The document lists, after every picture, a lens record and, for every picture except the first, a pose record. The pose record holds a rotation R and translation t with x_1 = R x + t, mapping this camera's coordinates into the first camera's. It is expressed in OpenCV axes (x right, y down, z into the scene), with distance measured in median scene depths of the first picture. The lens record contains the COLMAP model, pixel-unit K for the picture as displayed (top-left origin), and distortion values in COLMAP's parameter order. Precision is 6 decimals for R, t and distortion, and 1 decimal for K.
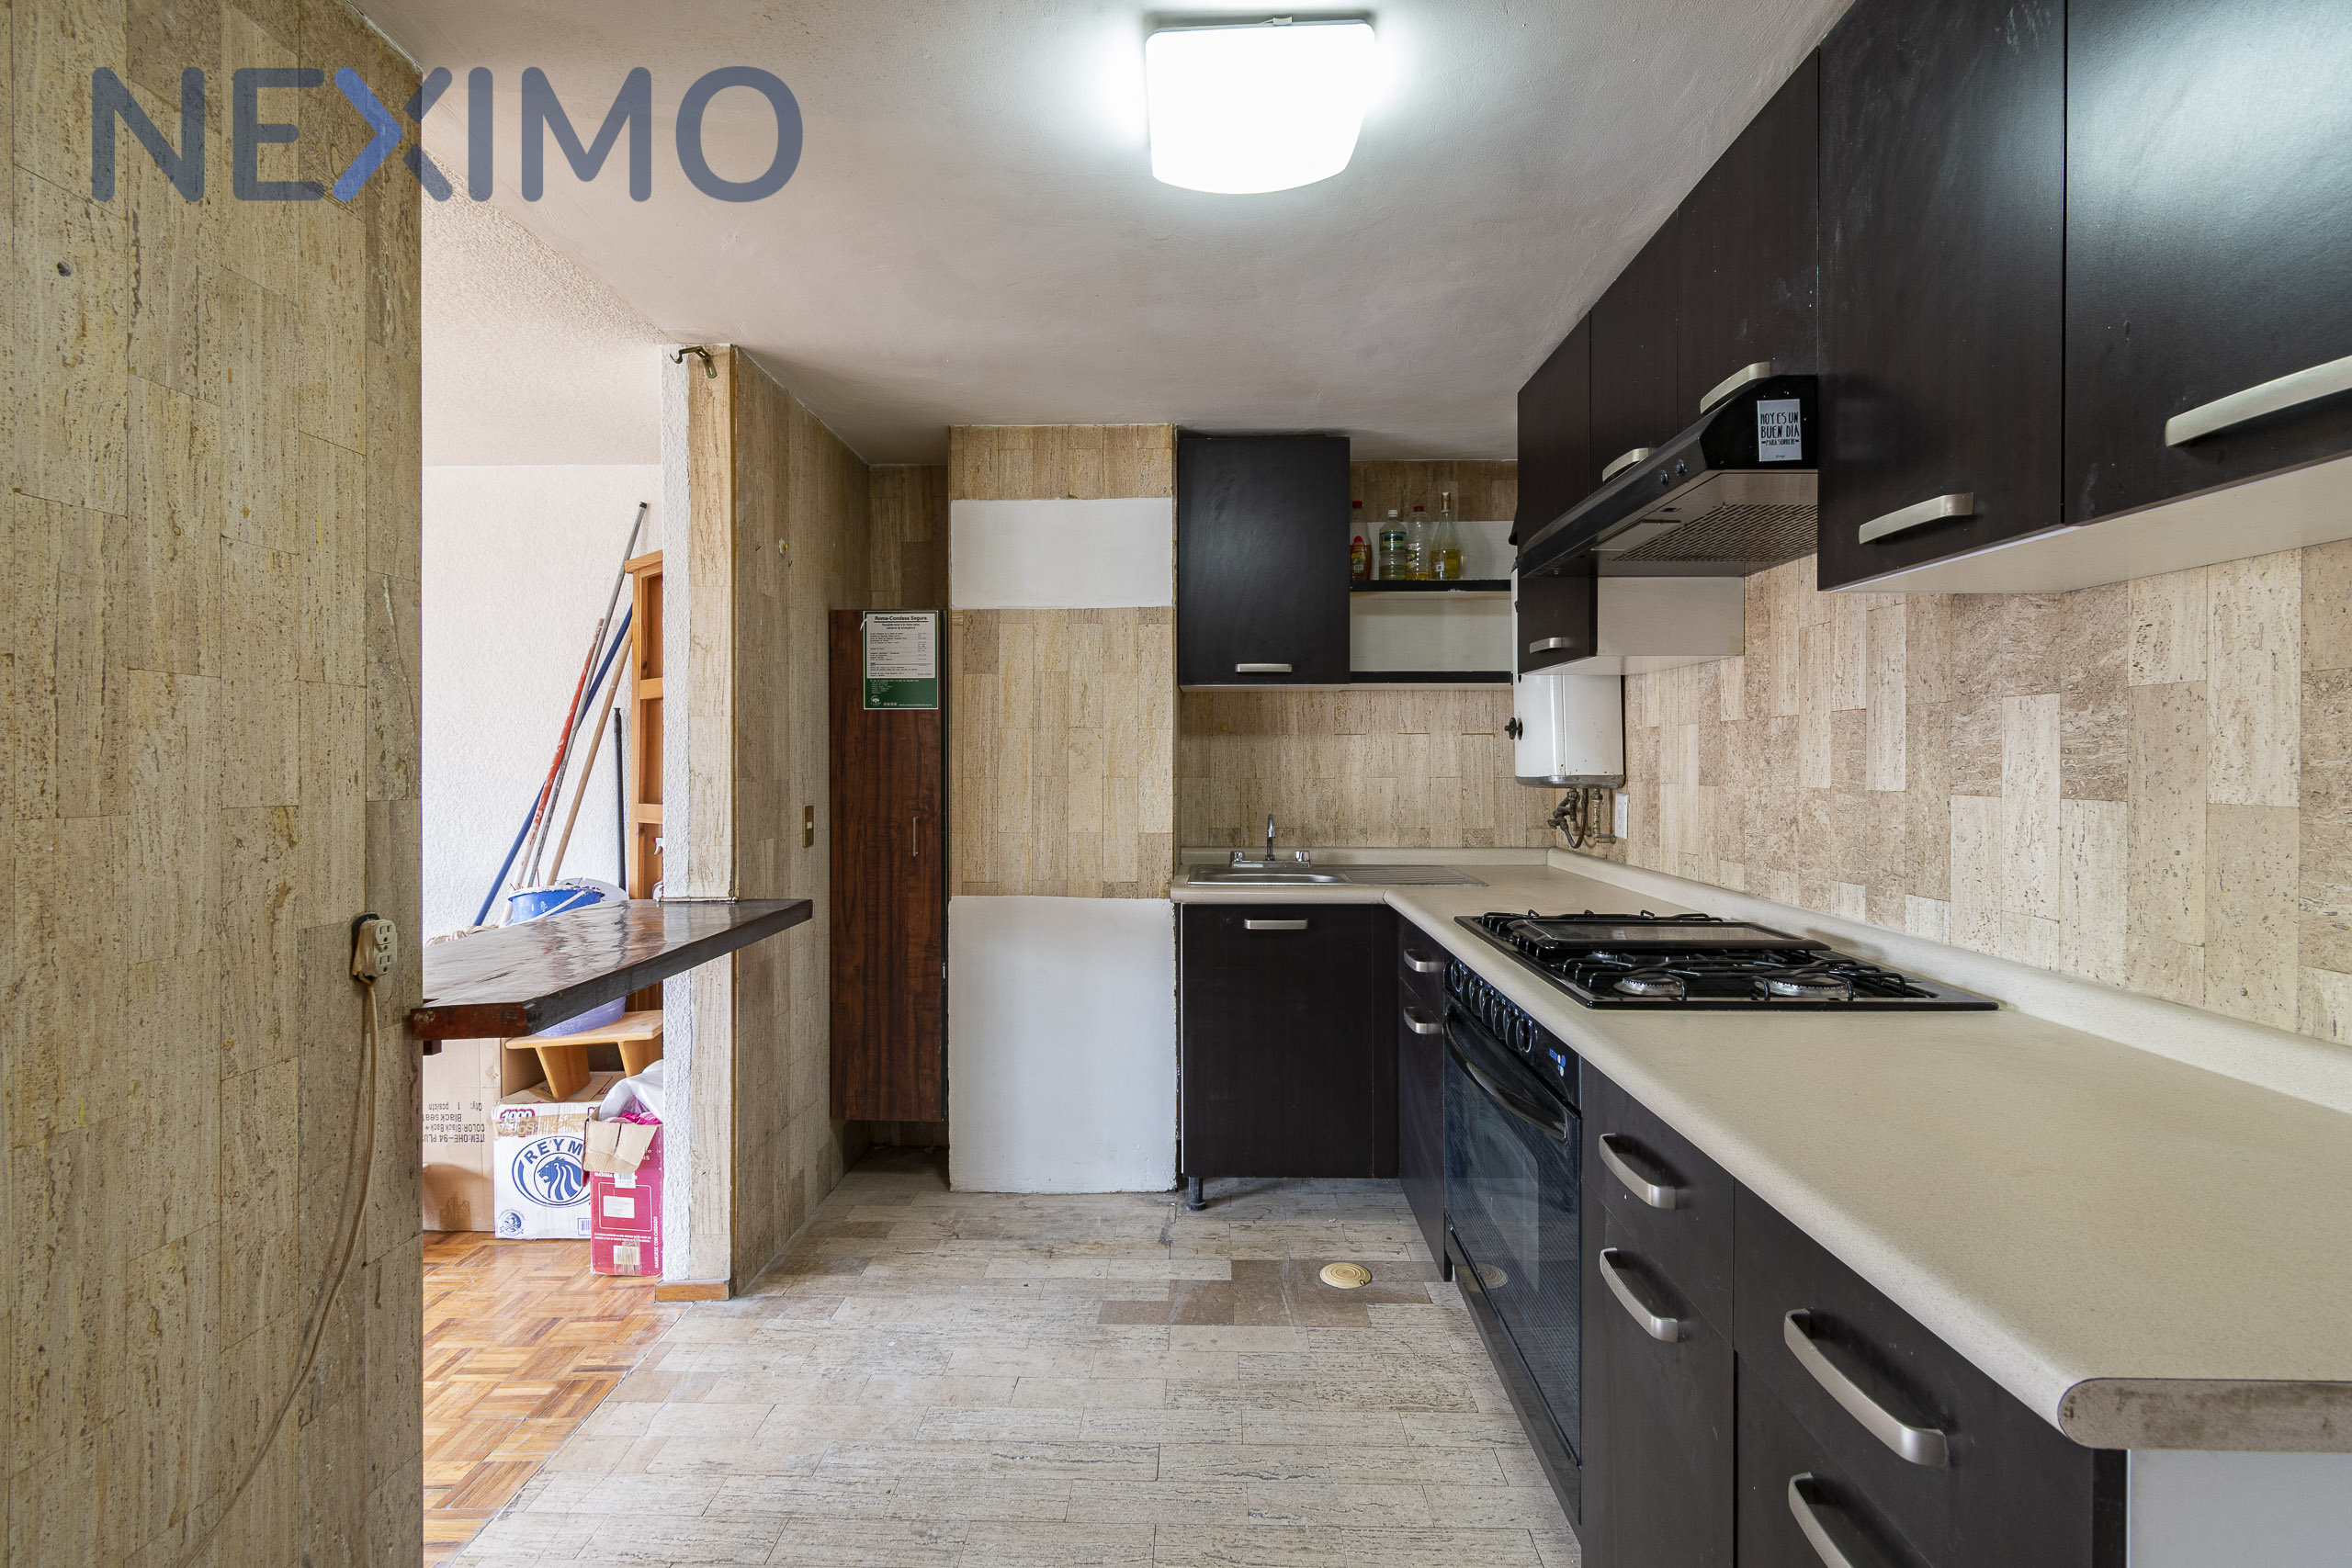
lens RADIAL K [[1048.5, 0, 1187.8], [0, 1048.5, 769.8], [0, 0, 1]] dist [0.003450, -0.000798]
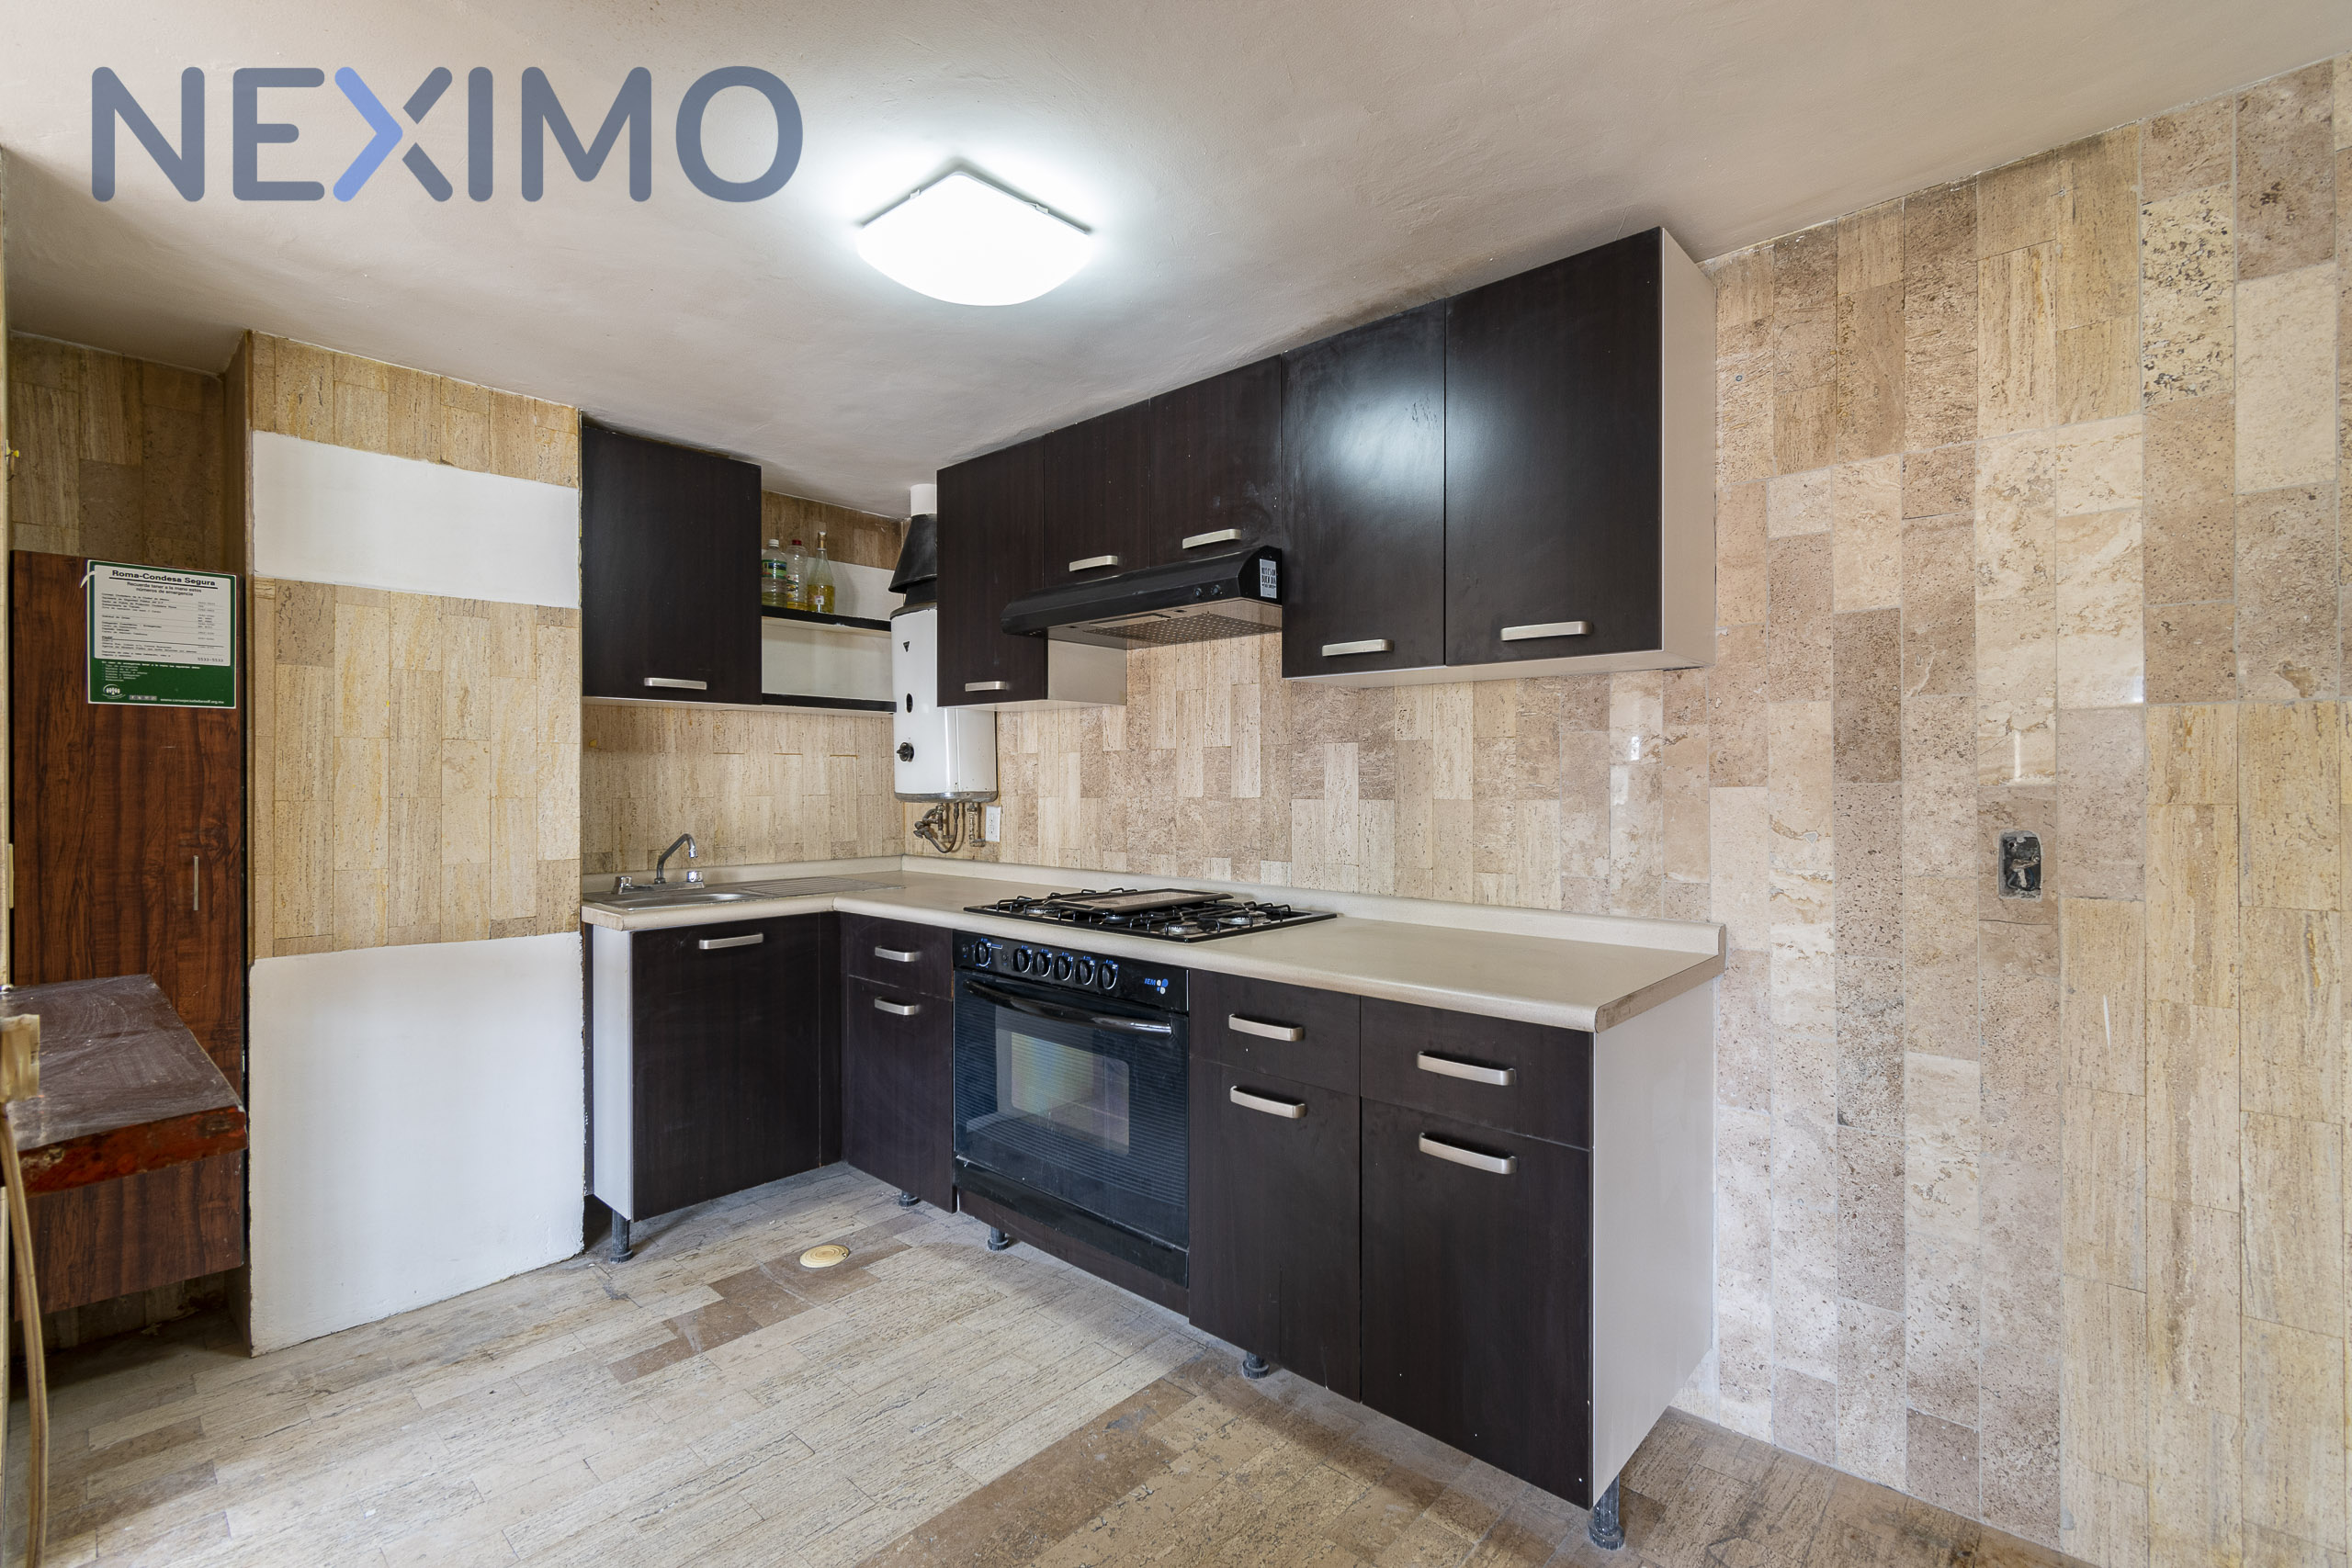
lens RADIAL K [[1048.5, 0, 1185.4], [0, 1048.5, 786.7], [0, 0, 1]] dist [0.003450, -0.000798]
pose [[0.653265, -0.003317, 0.757122, -0.376779], [0.006560, 0.999978, -0.001279, 0.002734], [-0.757101, 0.005802, 0.653272, 0.009829]]
